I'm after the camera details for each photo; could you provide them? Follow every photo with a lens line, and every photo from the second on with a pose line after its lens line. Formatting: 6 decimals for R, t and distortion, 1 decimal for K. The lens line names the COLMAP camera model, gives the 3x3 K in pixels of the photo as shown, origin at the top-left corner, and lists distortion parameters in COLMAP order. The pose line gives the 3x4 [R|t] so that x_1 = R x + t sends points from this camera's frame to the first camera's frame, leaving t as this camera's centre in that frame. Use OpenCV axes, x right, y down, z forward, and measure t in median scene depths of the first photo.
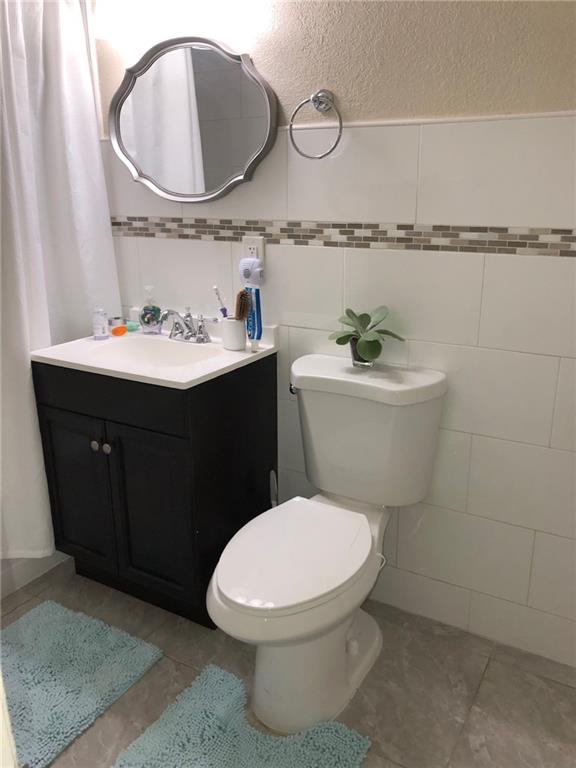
lens RADIAL K [[634.2, 0, 288.0], [0, 634.2, 384.0], [0, 0, 1]] dist [-0.010271, -0.000829]
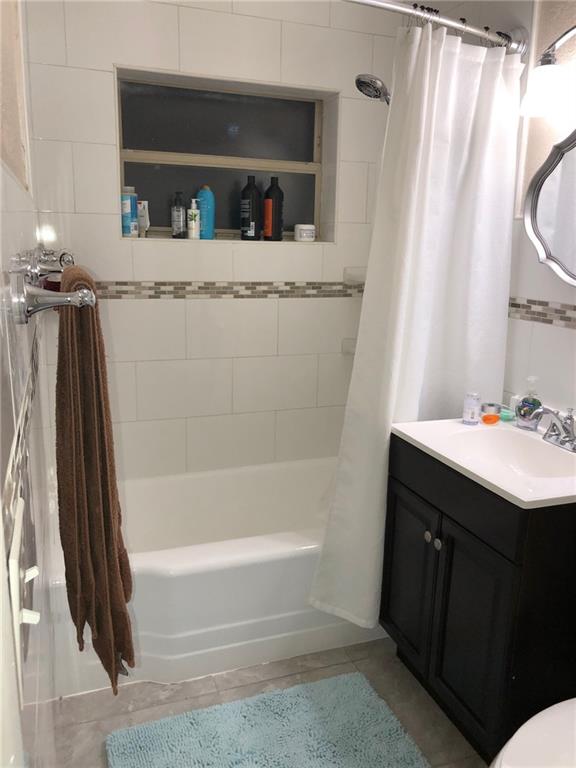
lens RADIAL K [[628.5, 0, 288.0], [0, 628.5, 384.0], [0, 0, 1]] dist [-0.000770, 0.005184]
pose [[0.779410, 0.161487, -0.605344, 0.052065], [-0.218816, 0.975529, -0.021496, -0.049025], [0.587059, 0.149213, 0.795674, 0.085656]]
